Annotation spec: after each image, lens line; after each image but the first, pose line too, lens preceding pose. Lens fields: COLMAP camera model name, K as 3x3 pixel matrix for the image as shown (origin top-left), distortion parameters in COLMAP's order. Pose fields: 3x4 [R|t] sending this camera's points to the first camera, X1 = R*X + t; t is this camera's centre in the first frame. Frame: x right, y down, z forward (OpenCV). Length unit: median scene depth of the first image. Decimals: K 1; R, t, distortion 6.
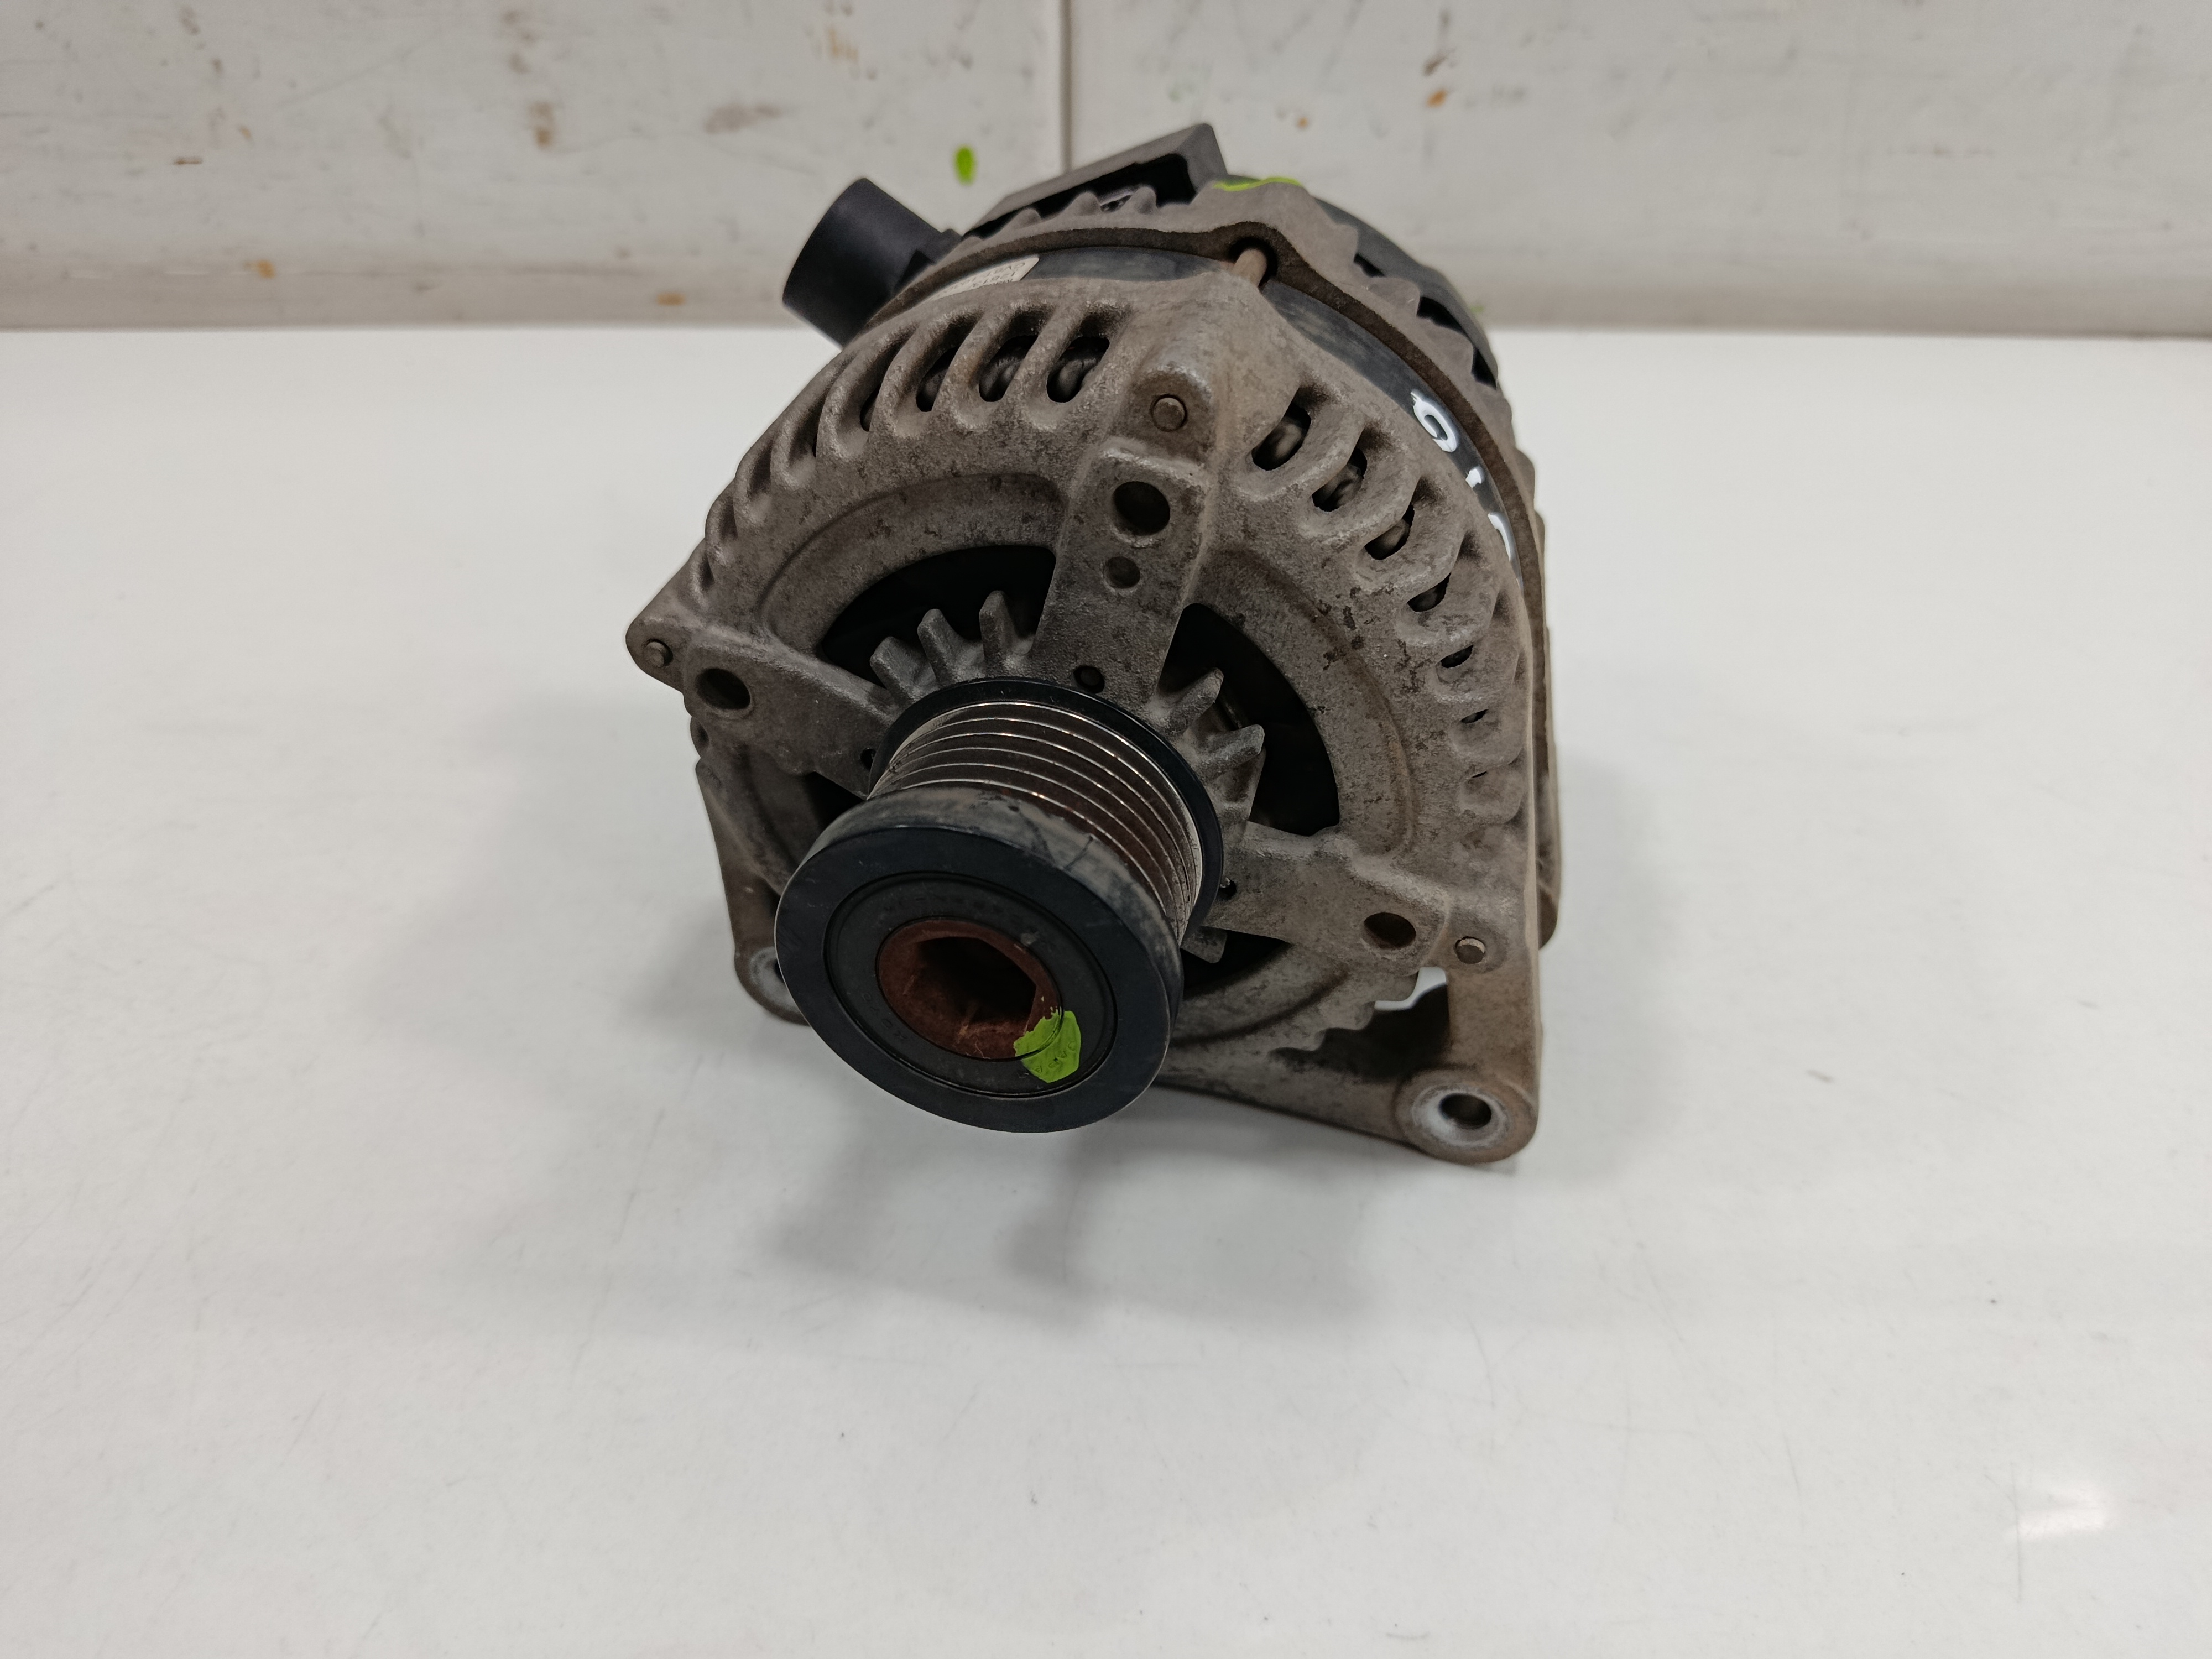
lens RADIAL K [[1597.0, 0, 1111.8], [0, 1597.0, 828.5], [0, 0, 1]] dist [-0.057212, 0.027840]
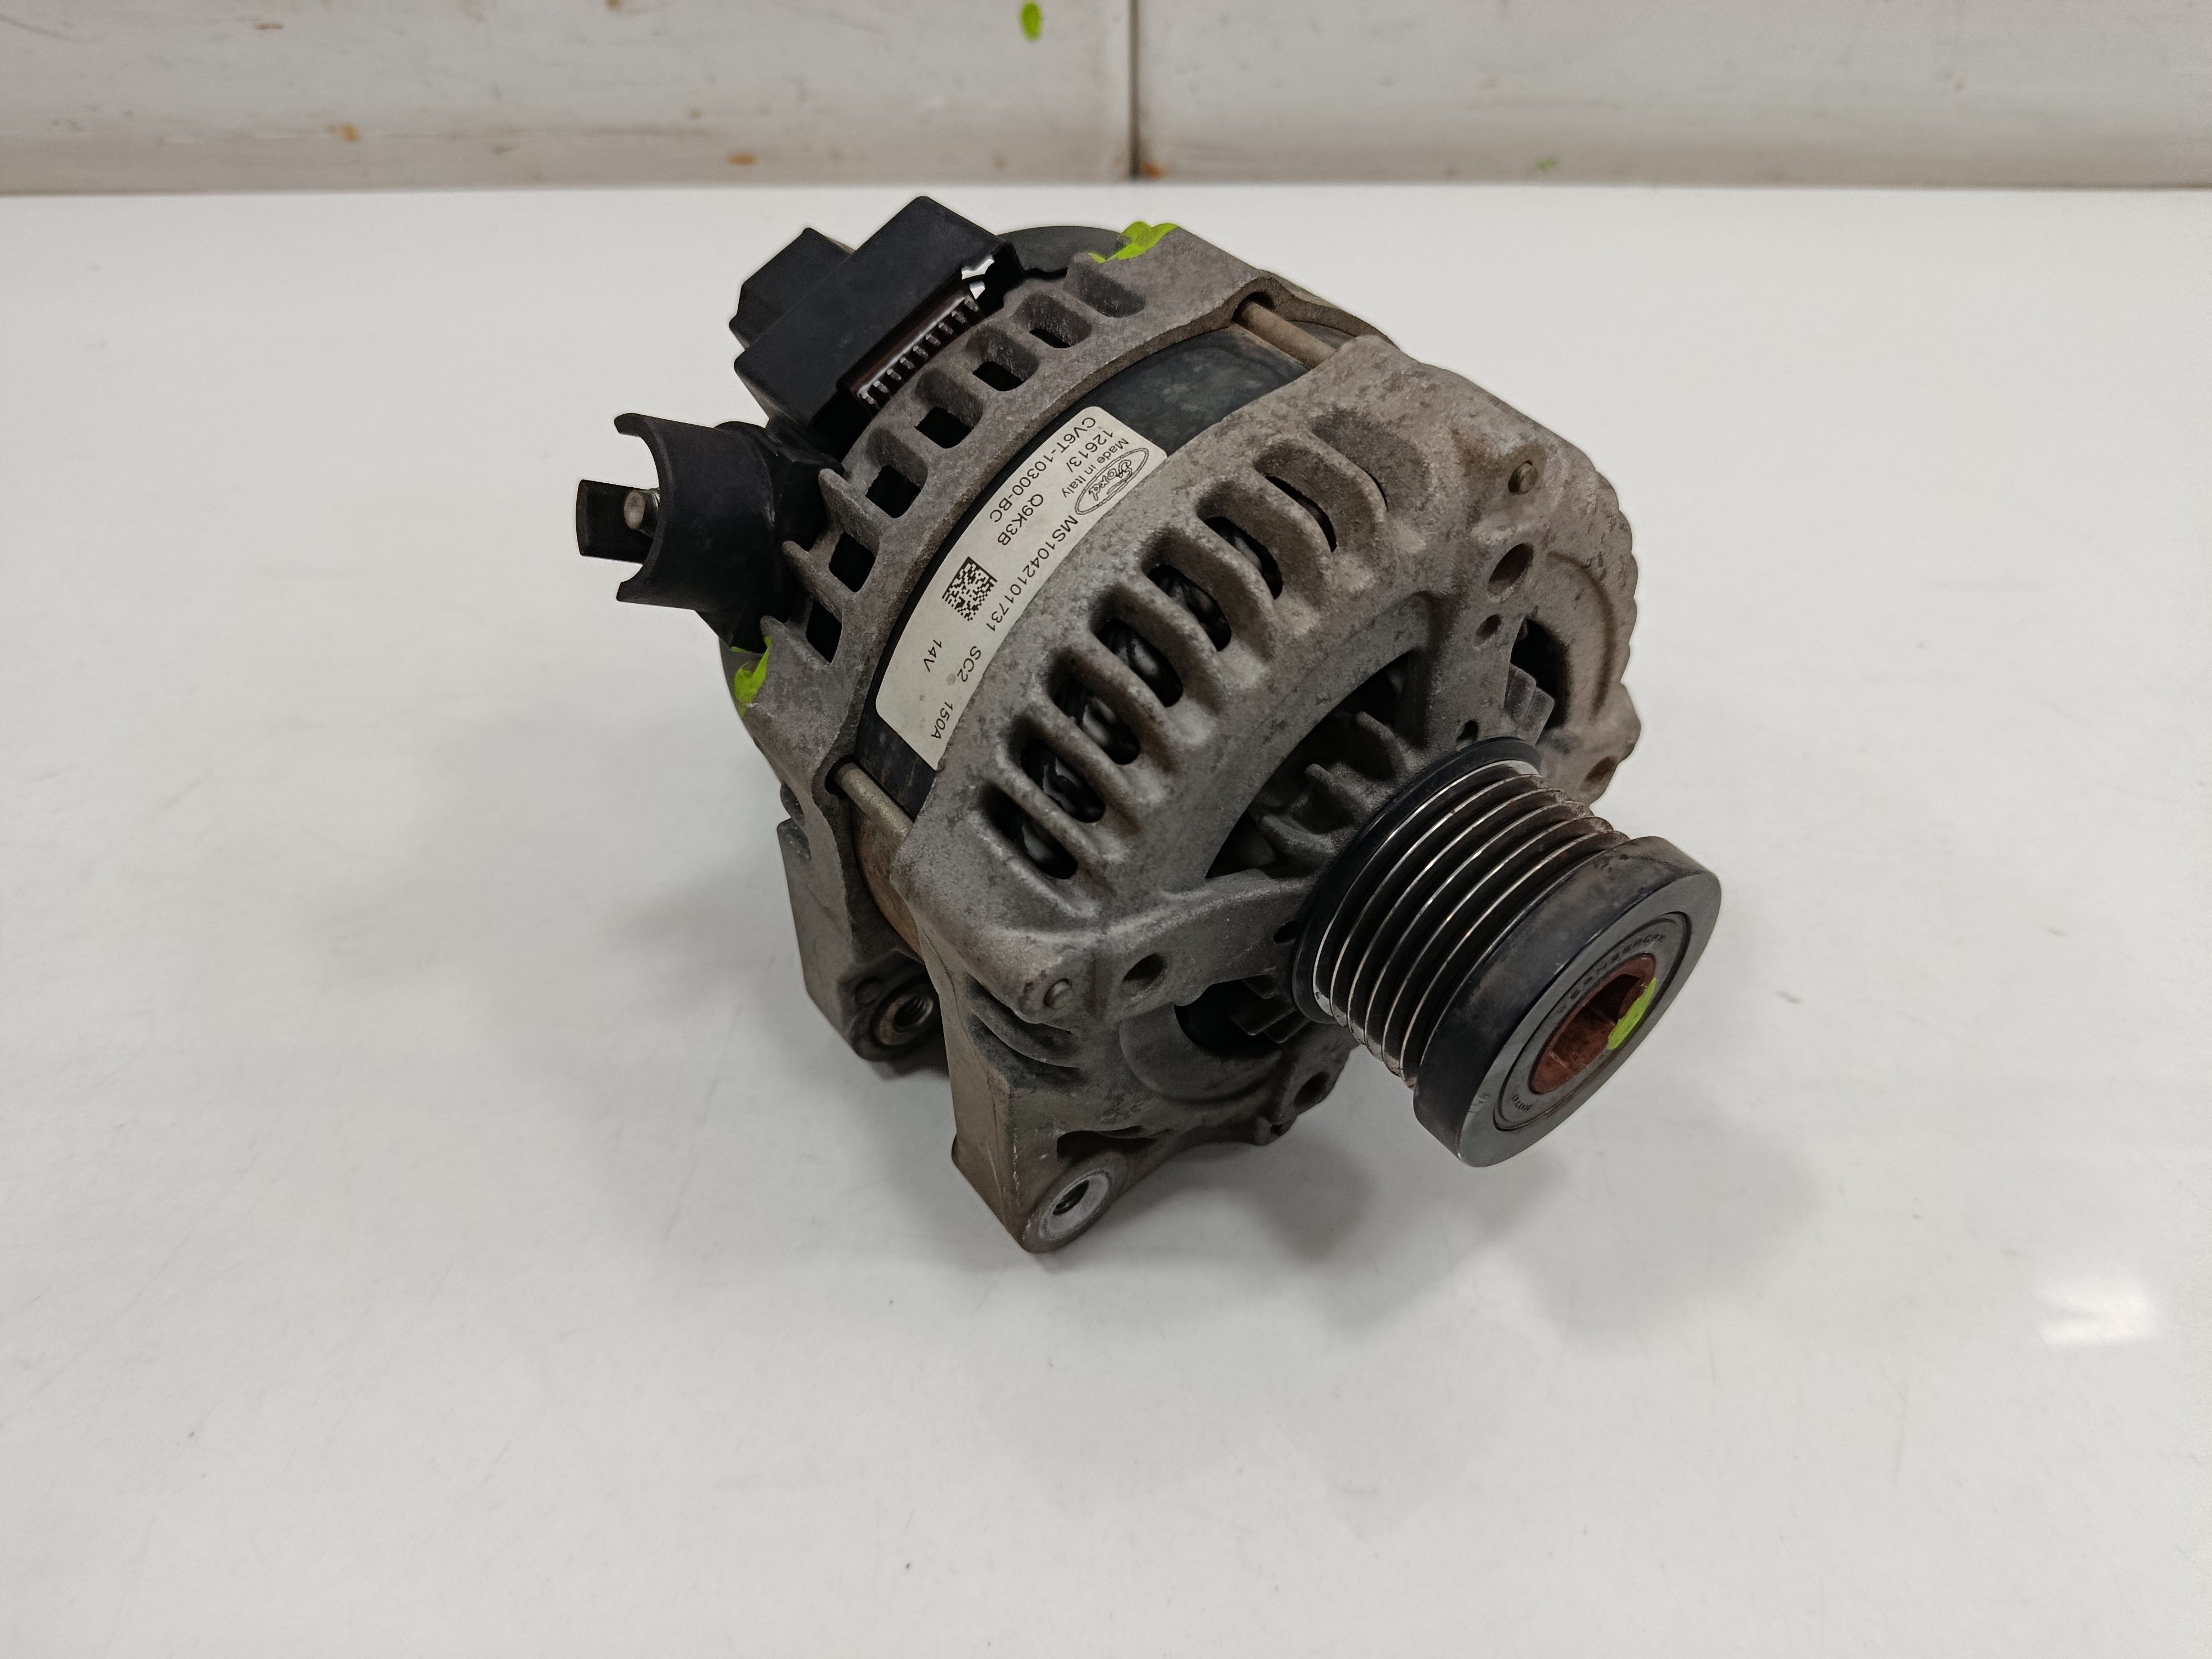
lens RADIAL K [[1583.9, 0, 1118.0], [0, 1583.9, 841.4], [0, 0, 1]] dist [-0.048773, 0.014715]
pose [[0.998314, 0.016006, -0.055792, 0.024889], [-0.007718, 0.989295, 0.145727, -0.054142], [0.057528, -0.145051, 0.987750, -0.040529]]
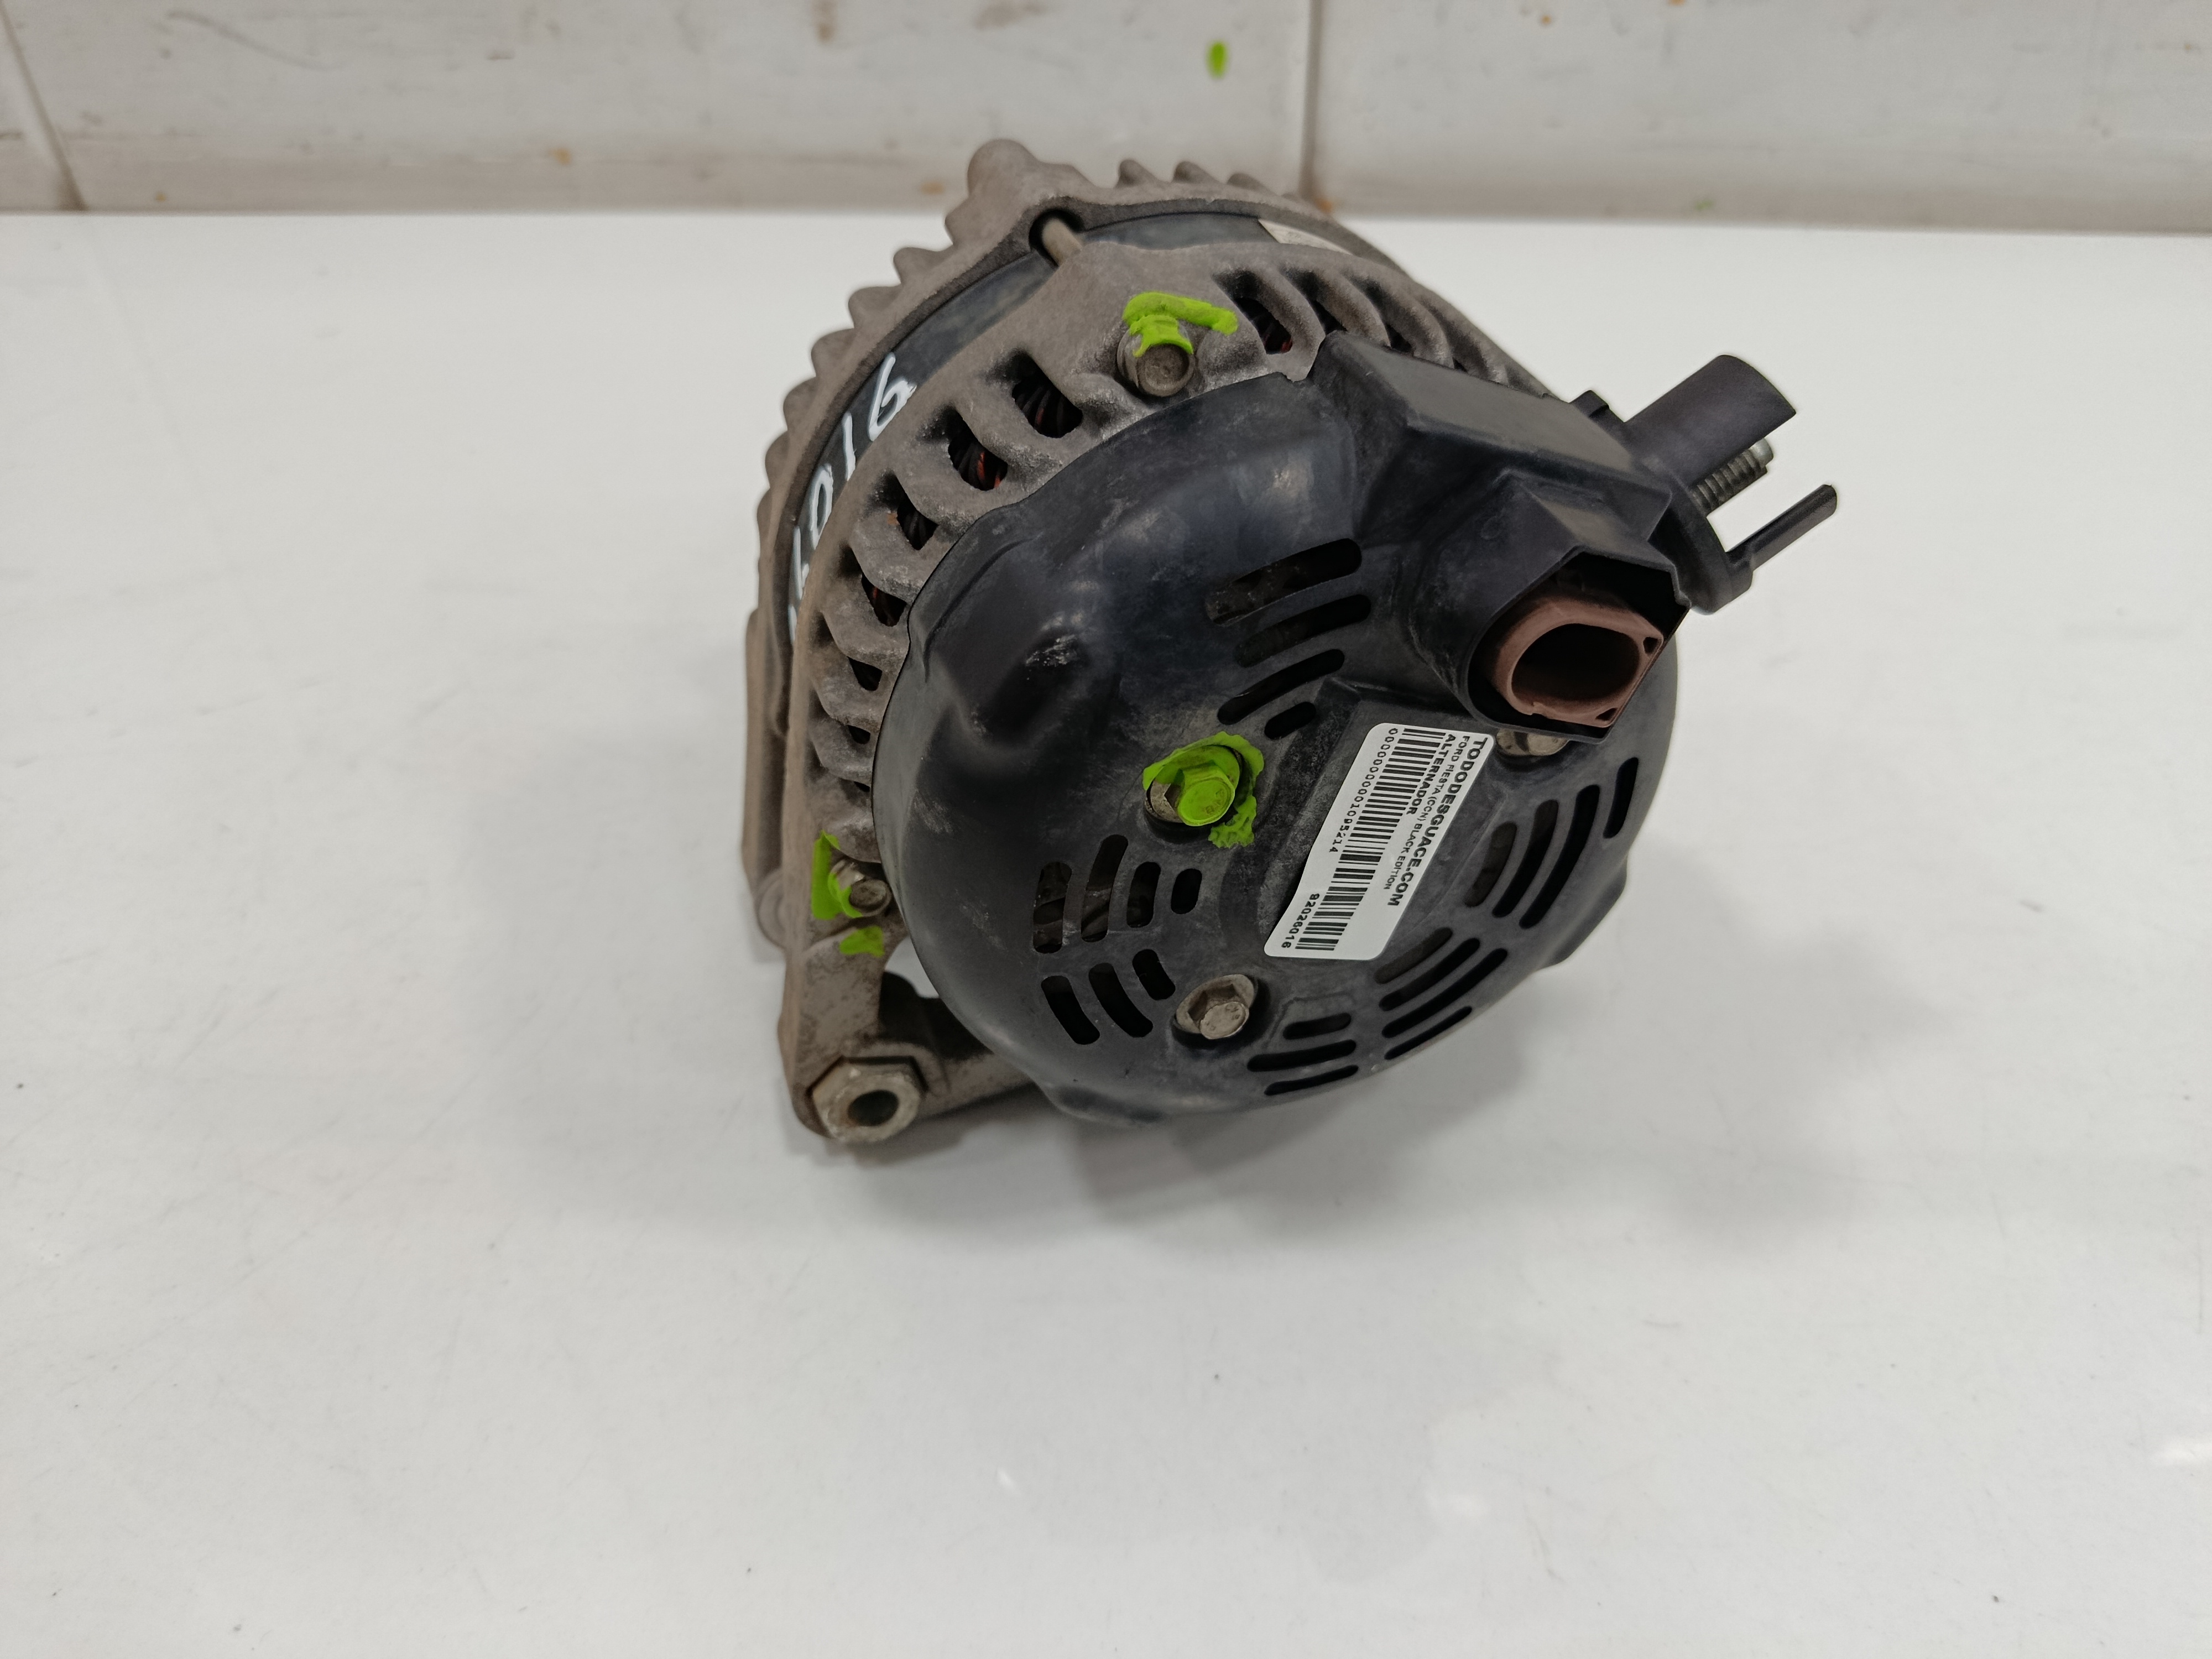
lens RADIAL K [[1592.5, 0, 1106.0], [0, 1592.5, 829.5], [0, 0, 1]] dist [-0.064936, 0.035748]
pose [[0.995283, 0.040125, -0.088328, -0.053980], [-0.034917, 0.997603, 0.059743, 0.032172], [0.090514, -0.056377, 0.994298, -0.076478]]
